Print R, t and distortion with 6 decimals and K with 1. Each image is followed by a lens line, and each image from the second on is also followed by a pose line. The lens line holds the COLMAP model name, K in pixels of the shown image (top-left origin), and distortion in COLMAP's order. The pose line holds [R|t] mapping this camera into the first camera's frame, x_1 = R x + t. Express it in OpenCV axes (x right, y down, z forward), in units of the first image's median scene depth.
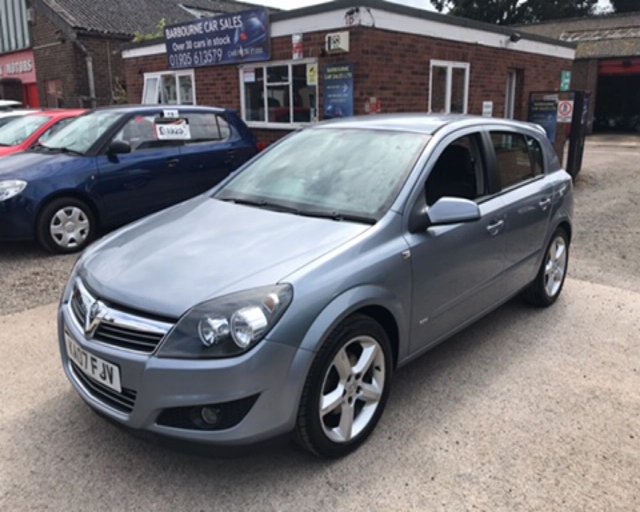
lens RADIAL K [[527.2, 0, 319.6], [0, 527.2, 225.7], [0, 0, 1]] dist [0.006934, 0.003525]
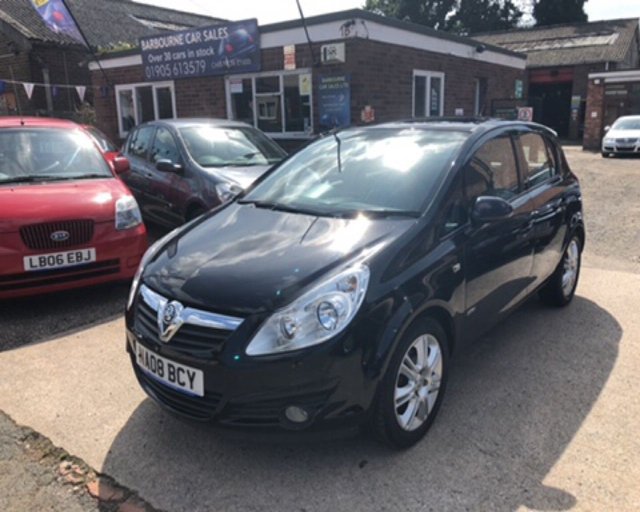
lens RADIAL K [[528.0, 0, 322.0], [0, 528.0, 233.0], [0, 0, 1]] dist [0.004492, 0.003898]
pose [[0.991615, -0.043247, 0.121774, -0.118911], [0.044100, 0.999018, -0.004322, 0.006001], [-0.121467, 0.009656, 0.992548, -0.016833]]
